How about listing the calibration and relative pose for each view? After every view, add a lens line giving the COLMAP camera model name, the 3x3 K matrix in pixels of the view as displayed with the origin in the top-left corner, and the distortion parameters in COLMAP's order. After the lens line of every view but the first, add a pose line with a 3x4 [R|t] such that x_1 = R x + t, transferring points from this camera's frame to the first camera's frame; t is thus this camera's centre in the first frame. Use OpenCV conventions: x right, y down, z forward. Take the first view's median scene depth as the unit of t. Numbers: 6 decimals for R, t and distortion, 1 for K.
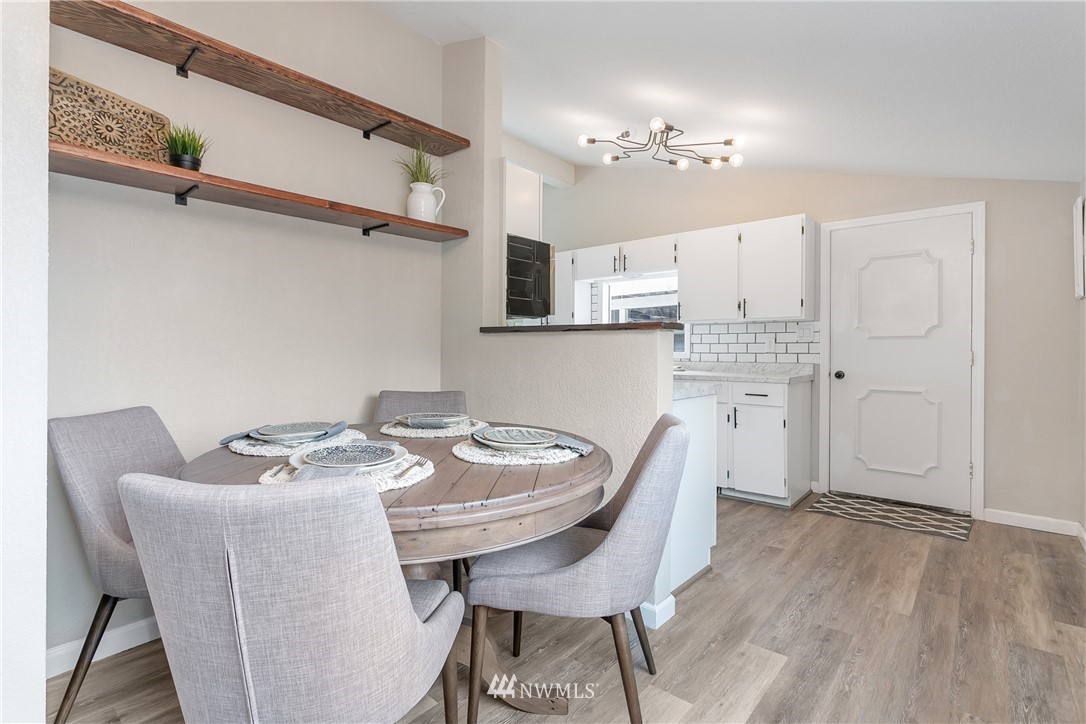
lens RADIAL K [[518.1, 0, 537.9], [0, 518.1, 354.5], [0, 0, 1]] dist [0.001044, -0.000001]
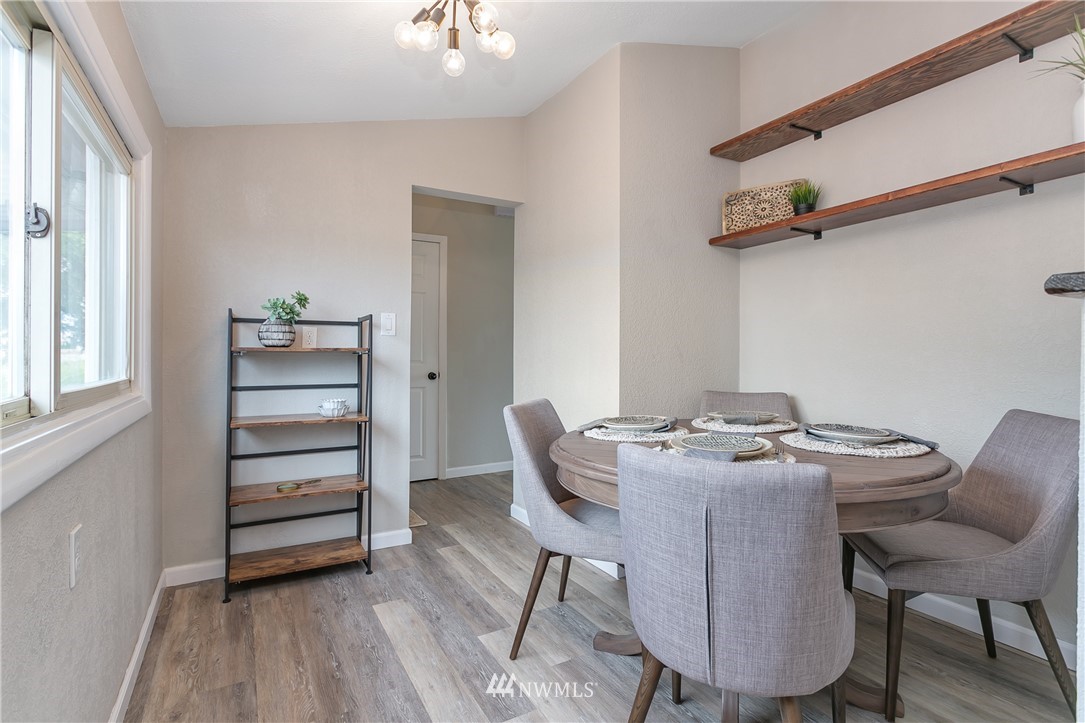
lens RADIAL K [[517.6, 0, 537.1], [0, 517.6, 356.1], [0, 0, 1]] dist [0.001044, -0.000001]
pose [[-0.329382, -0.000600, -0.944196, 0.527859], [-0.011338, 0.999930, 0.003320, 0.000198], [0.944129, 0.011799, -0.329366, 0.551280]]
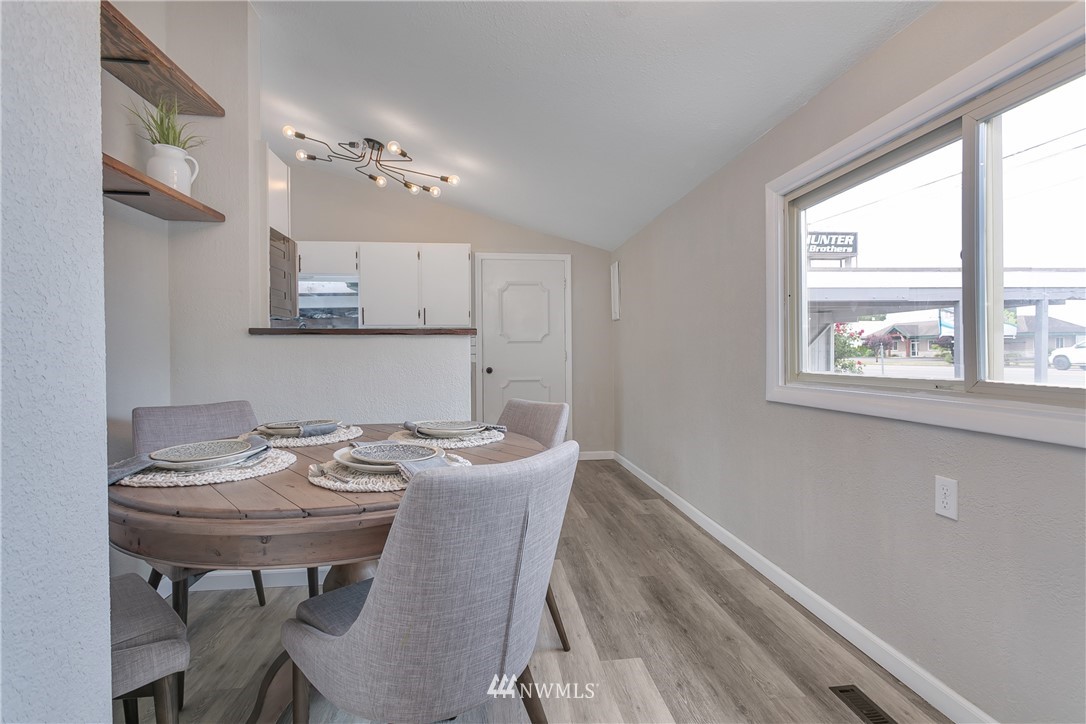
lens RADIAL K [[518.1, 0, 543.2], [0, 518.1, 360.9], [0, 0, 1]] dist [0.001044, -0.000001]
pose [[0.667266, -0.022042, 0.744493, -0.419841], [0.018581, 0.999744, 0.012946, 0.000871], [-0.744588, 0.005194, 0.667504, 0.034835]]
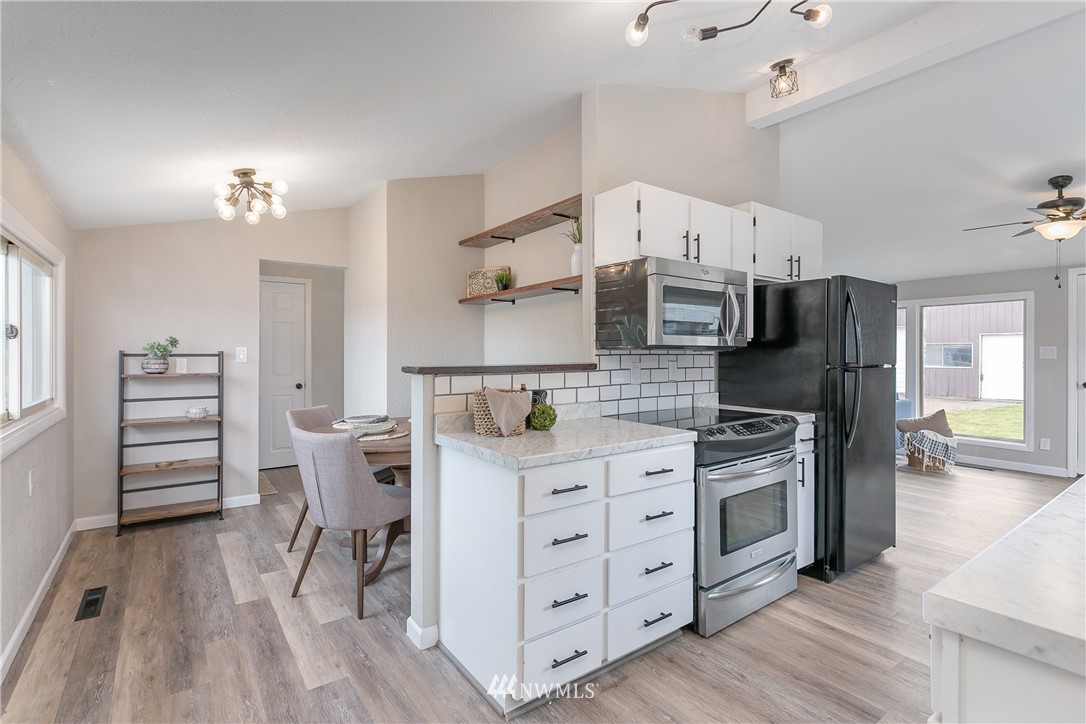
lens RADIAL K [[518.1, 0, 543.1], [0, 518.1, 357.1], [0, 0, 1]] dist [0.001044, -0.000001]
pose [[-0.221874, 0.004665, -0.975064, 0.933127], [-0.010204, 0.999923, 0.007106, -0.068950], [0.975022, 0.011526, -0.221810, 1.127110]]
